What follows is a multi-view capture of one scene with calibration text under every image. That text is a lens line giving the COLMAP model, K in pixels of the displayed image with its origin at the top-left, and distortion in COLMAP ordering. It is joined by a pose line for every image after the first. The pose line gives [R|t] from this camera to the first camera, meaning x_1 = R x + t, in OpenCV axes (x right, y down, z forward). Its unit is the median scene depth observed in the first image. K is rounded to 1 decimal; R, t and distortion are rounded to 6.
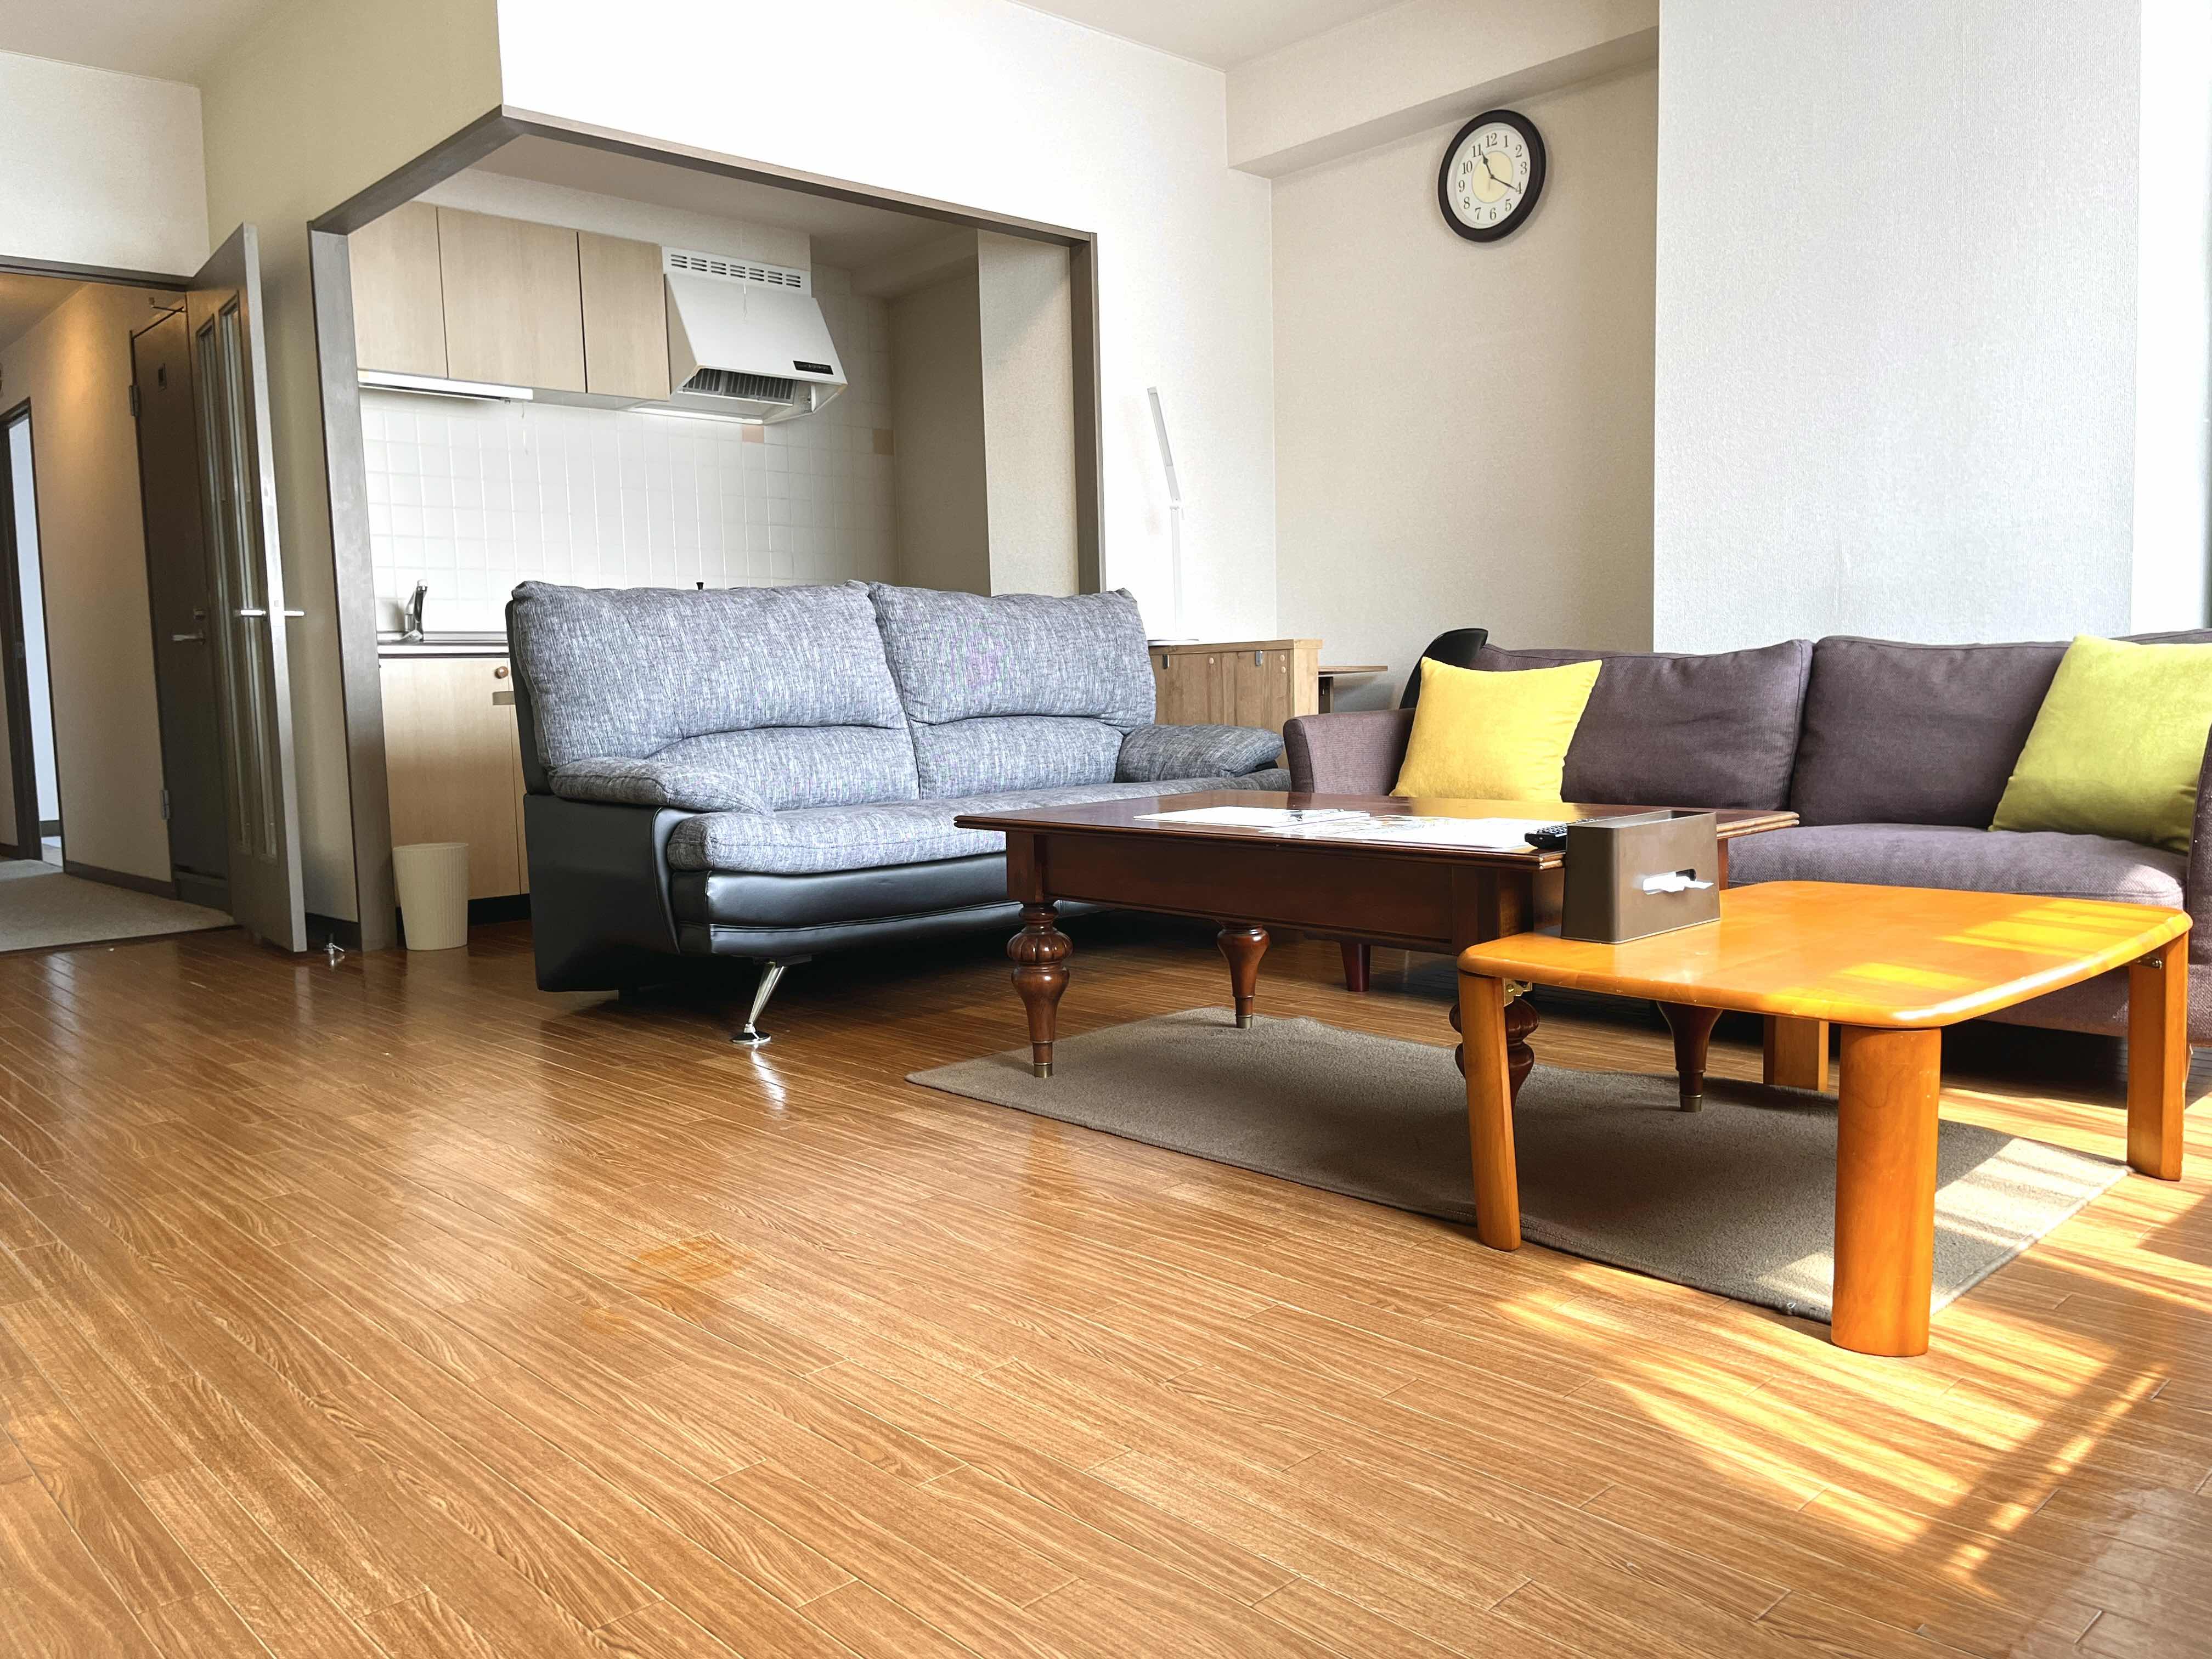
lens RADIAL K [[1677.2, 0, 1102.9], [0, 1677.2, 823.9], [0, 0, 1]] dist [0.060358, -0.023132]
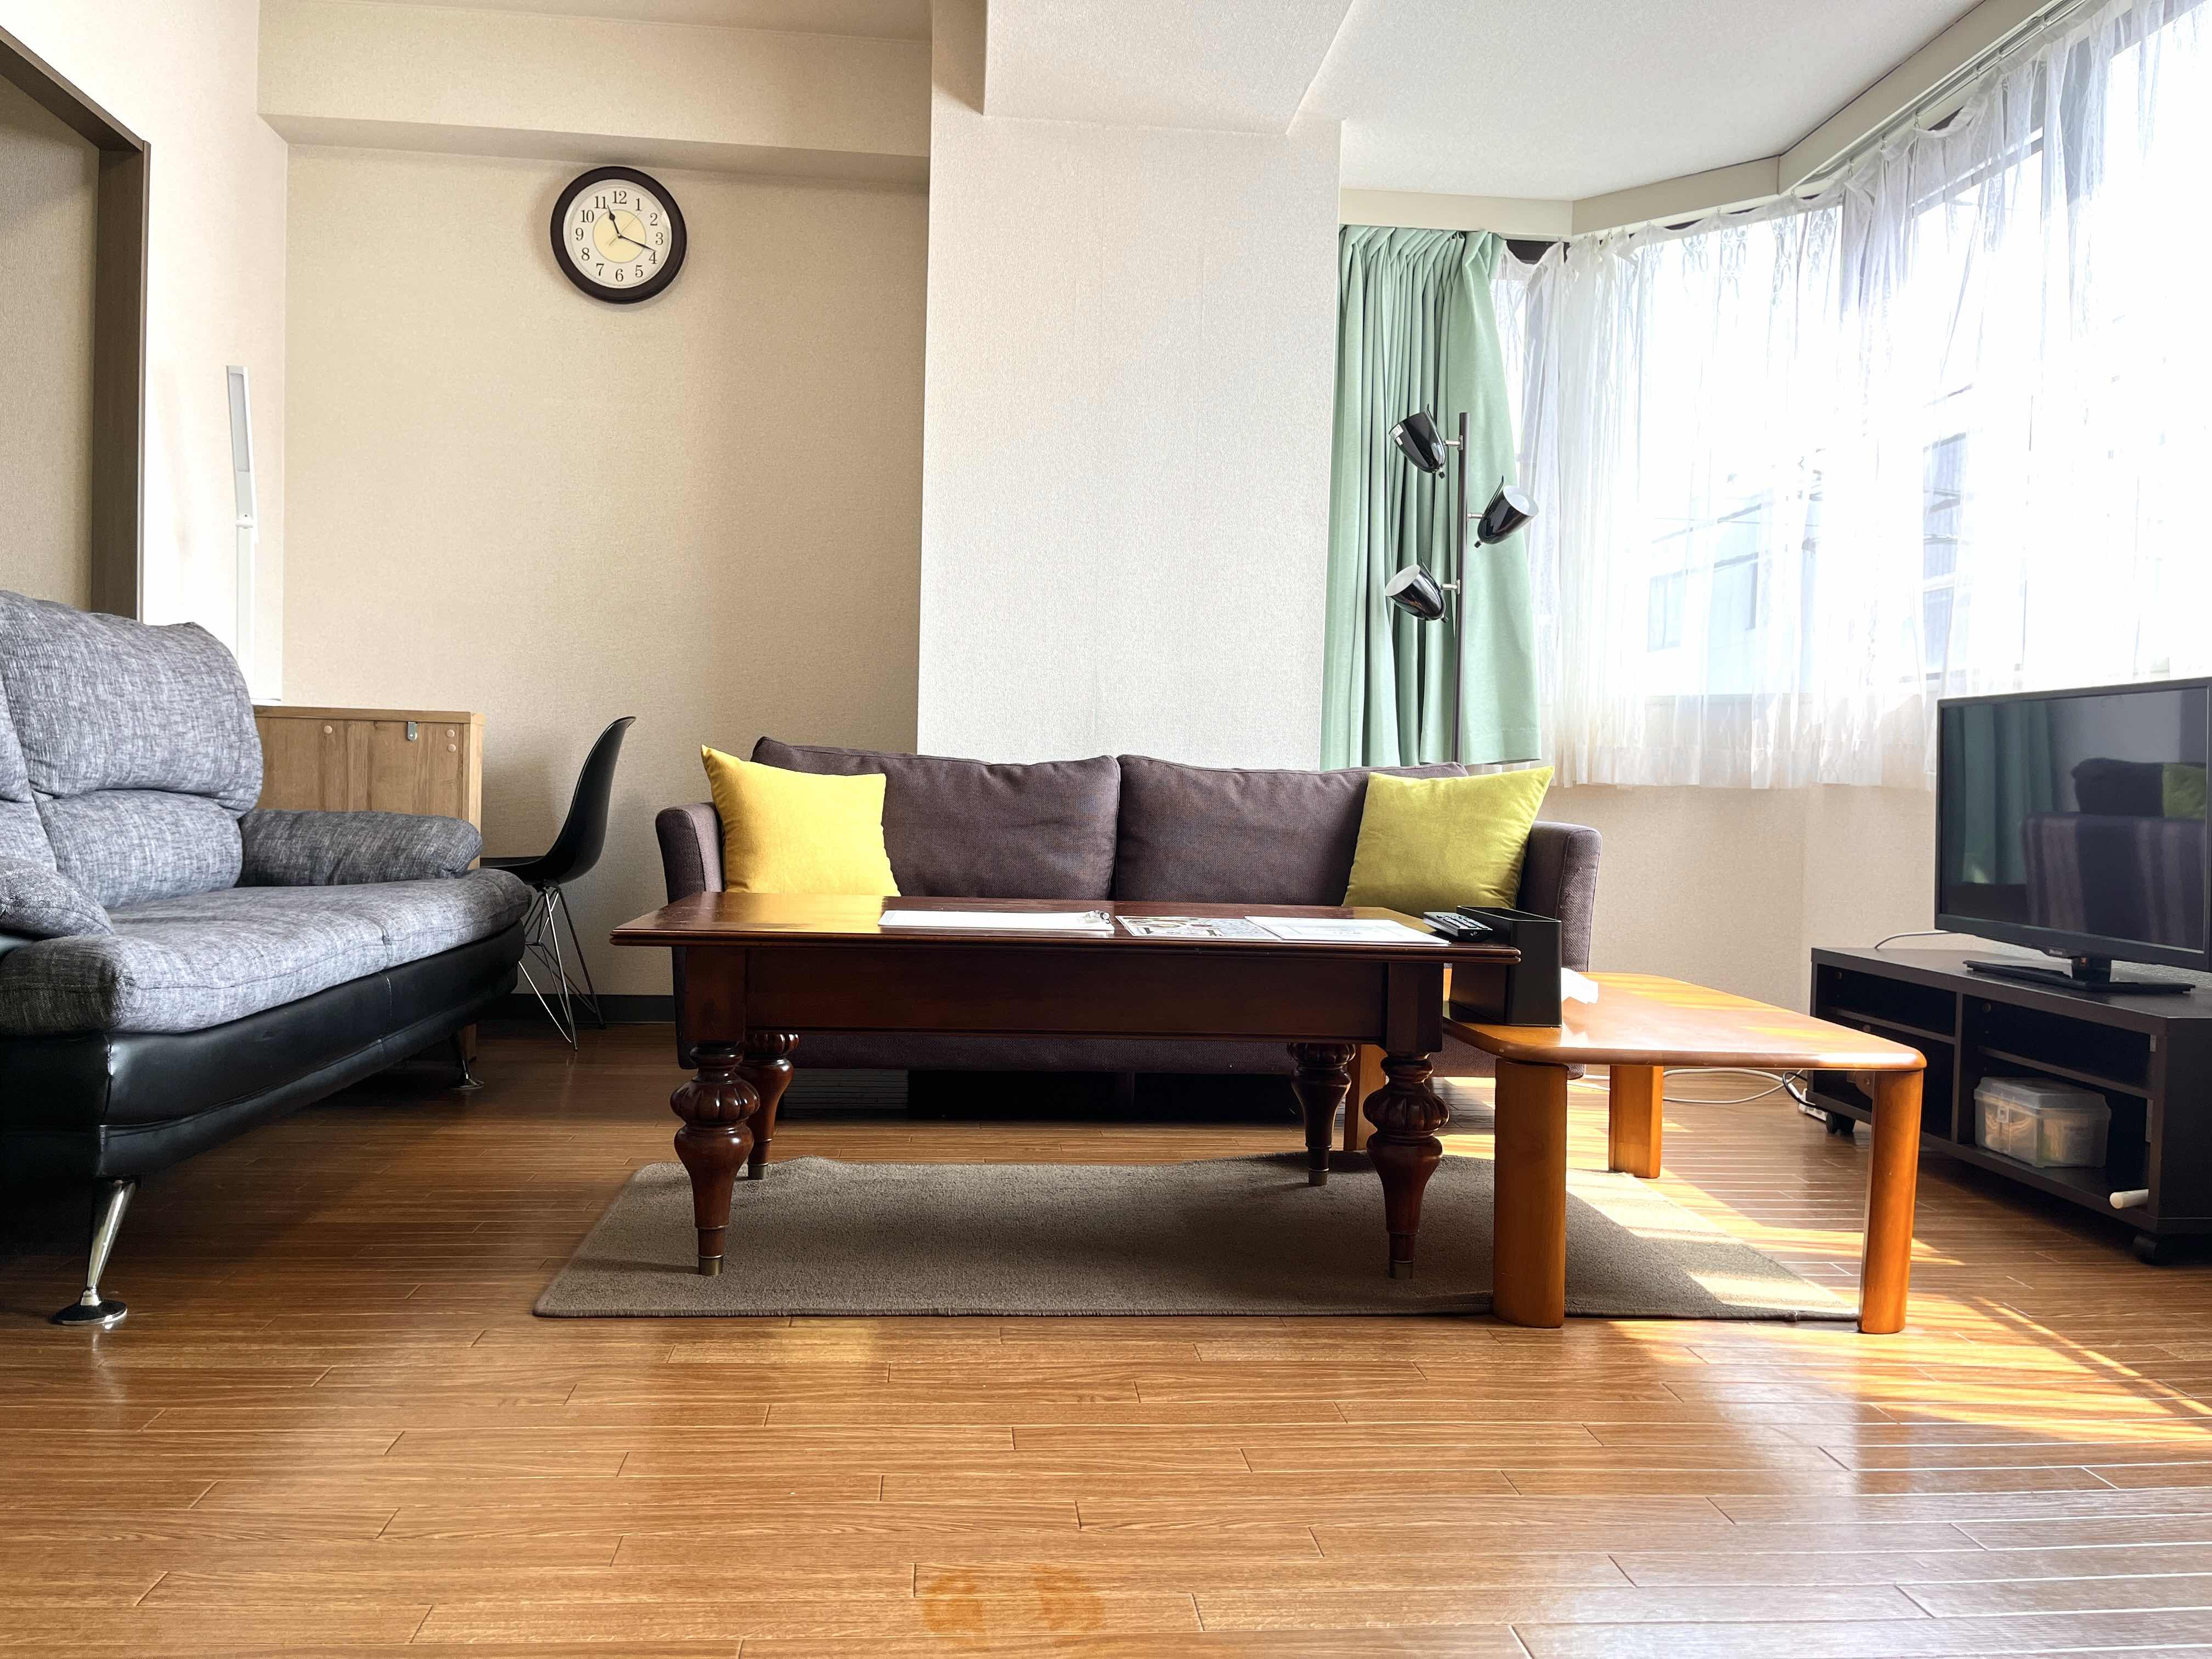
lens RADIAL K [[1677.2, 0, 1115.8], [0, 1677.2, 794.6], [0, 0, 1]] dist [0.060358, -0.023132]
pose [[0.615879, 0.041576, 0.786743, -0.436485], [0.023144, 0.997221, -0.070816, -0.004583], [-0.787500, 0.061823, 0.613206, 0.315878]]
